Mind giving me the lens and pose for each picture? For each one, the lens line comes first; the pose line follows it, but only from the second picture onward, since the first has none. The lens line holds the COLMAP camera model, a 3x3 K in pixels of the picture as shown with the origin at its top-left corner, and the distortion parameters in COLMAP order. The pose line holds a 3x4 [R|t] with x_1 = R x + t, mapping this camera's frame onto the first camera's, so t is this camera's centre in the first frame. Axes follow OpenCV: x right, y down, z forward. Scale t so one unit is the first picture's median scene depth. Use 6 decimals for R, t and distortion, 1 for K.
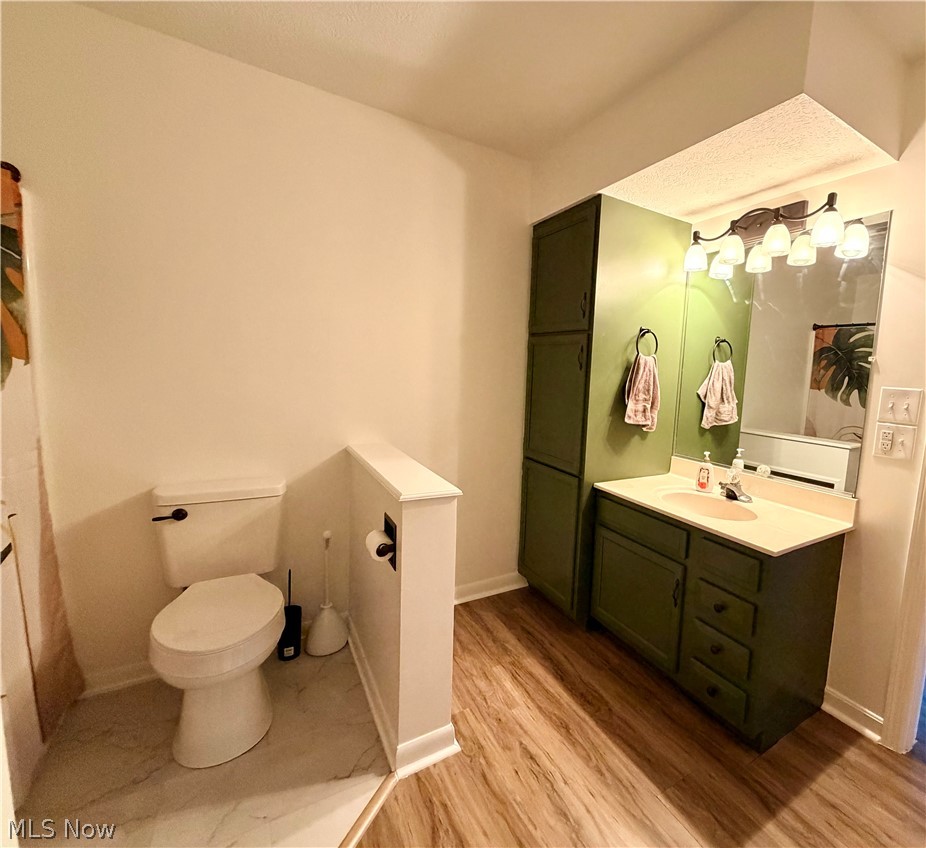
lens RADIAL K [[517.3, 0, 463.0], [0, 517.3, 424.0], [0, 0, 1]] dist [0.022363, -0.000281]
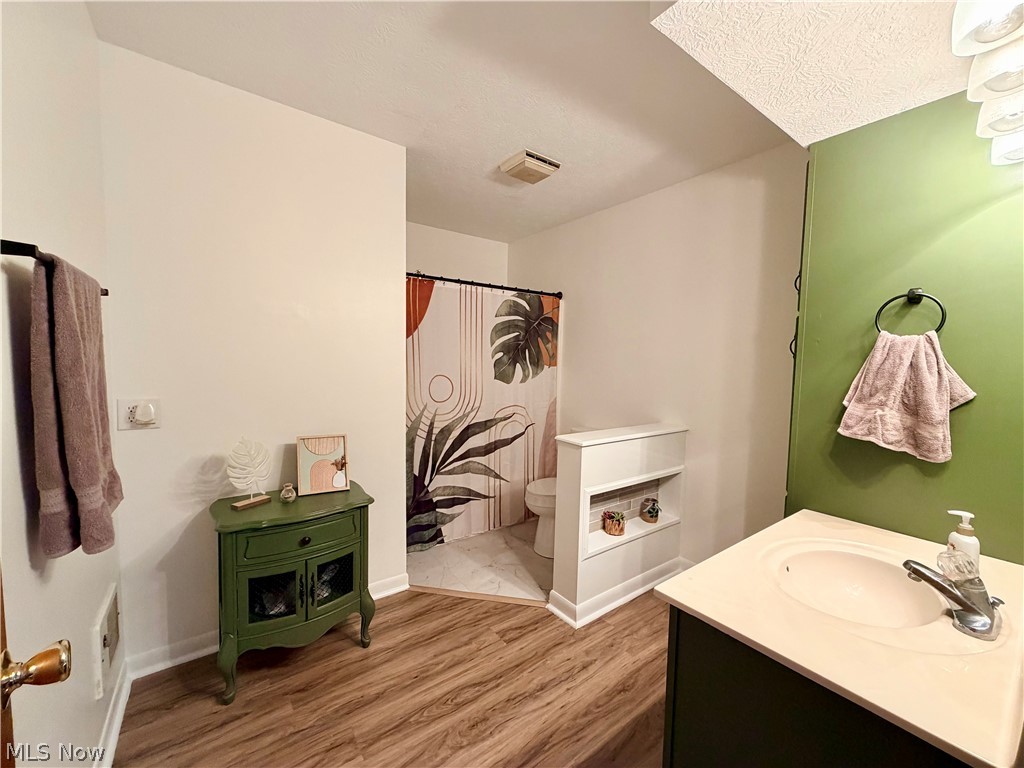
lens RADIAL K [[405.9, 0, 512.0], [0, 405.9, 384.0], [0, 0, 1]] dist [0.000585, 0.000015]
pose [[0.037616, 0.007203, -0.999266, 1.122369], [-0.124197, 0.992255, 0.002477, -0.021328], [0.991544, 0.124012, 0.038219, 0.720253]]
